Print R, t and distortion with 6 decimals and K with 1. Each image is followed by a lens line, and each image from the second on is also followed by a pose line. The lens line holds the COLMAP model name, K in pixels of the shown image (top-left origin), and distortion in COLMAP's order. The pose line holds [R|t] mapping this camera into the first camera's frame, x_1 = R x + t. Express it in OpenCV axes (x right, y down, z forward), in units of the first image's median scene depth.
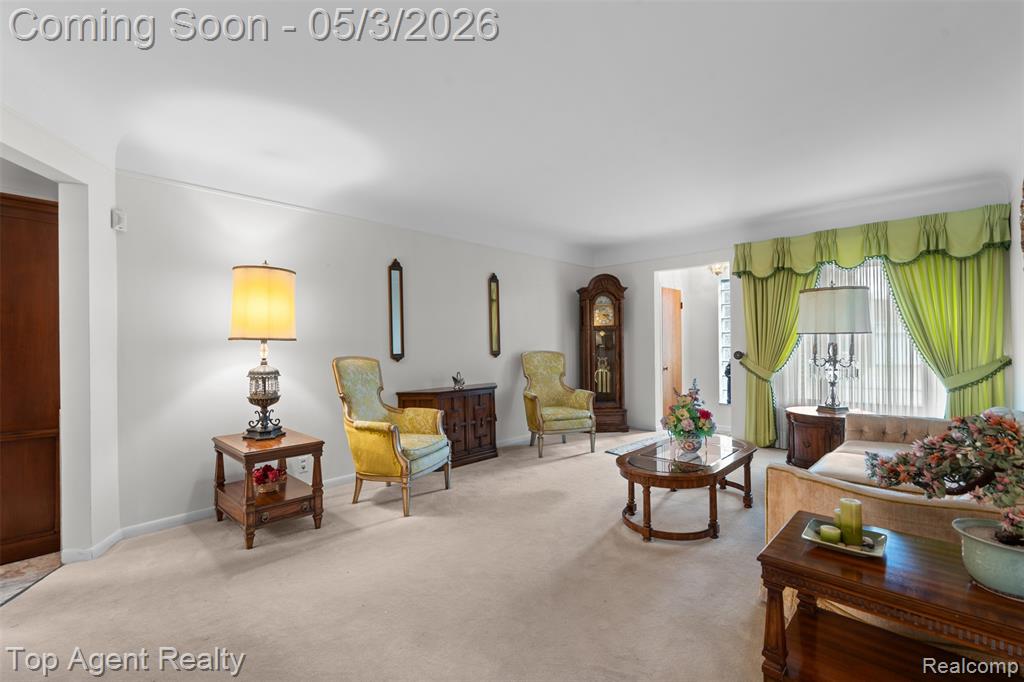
lens RADIAL K [[448.5, 0, 514.2], [0, 448.5, 341.0], [0, 0, 1]] dist [-0.002309, -0.000094]
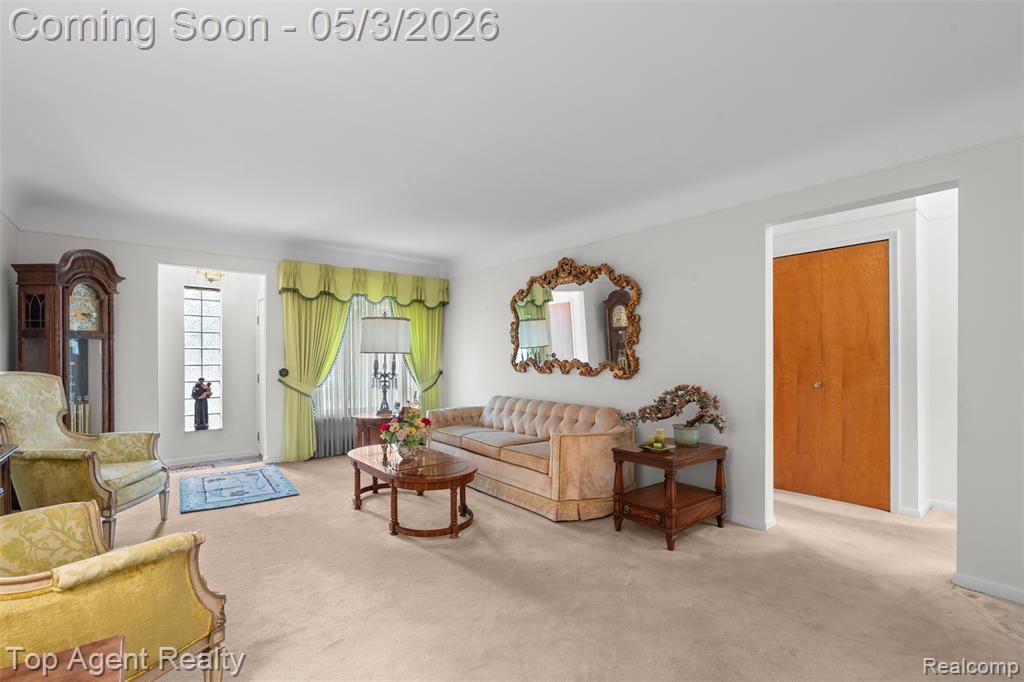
lens RADIAL K [[447.0, 0, 515.0], [0, 447.0, 361.4], [0, 0, 1]] dist [-0.001123, -0.000071]
pose [[0.120390, 0.006326, 0.992707, -0.439793], [-0.006408, 0.999964, -0.005595, 0.010188], [-0.992706, -0.005688, 0.120426, 0.407156]]
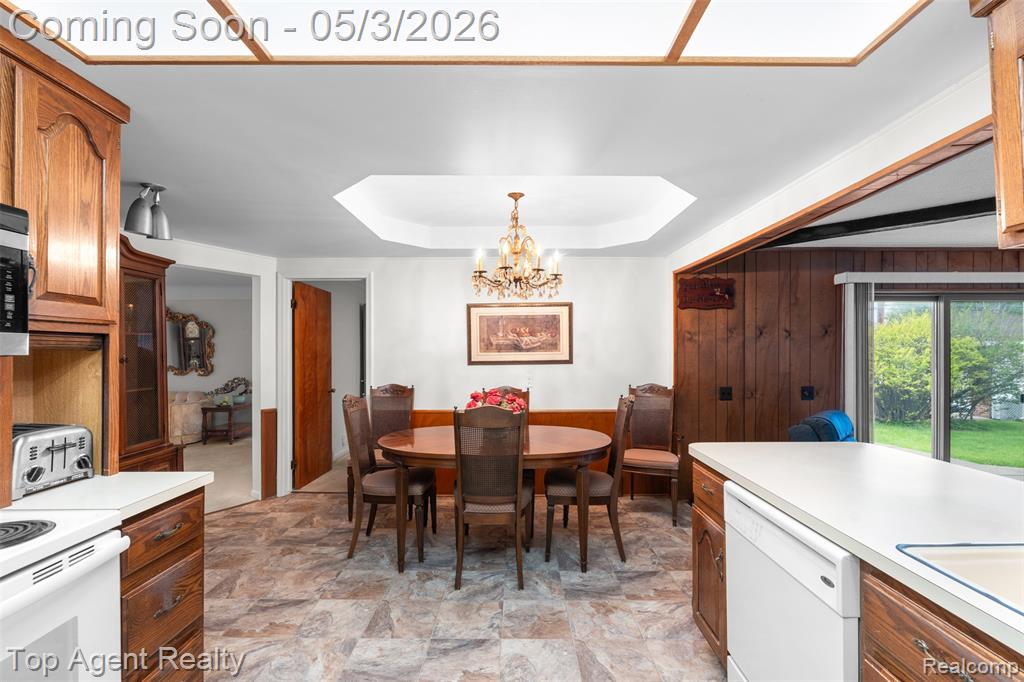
lens RADIAL K [[448.5, 0, 514.2], [0, 448.5, 341.0], [0, 0, 1]] dist [-0.002309, -0.000094]
pose [[-0.695324, 0.026177, 0.718220, -1.491510], [0.007859, 0.999554, -0.028823, -0.031816], [-0.718654, -0.014397, -0.695219, 0.620623]]
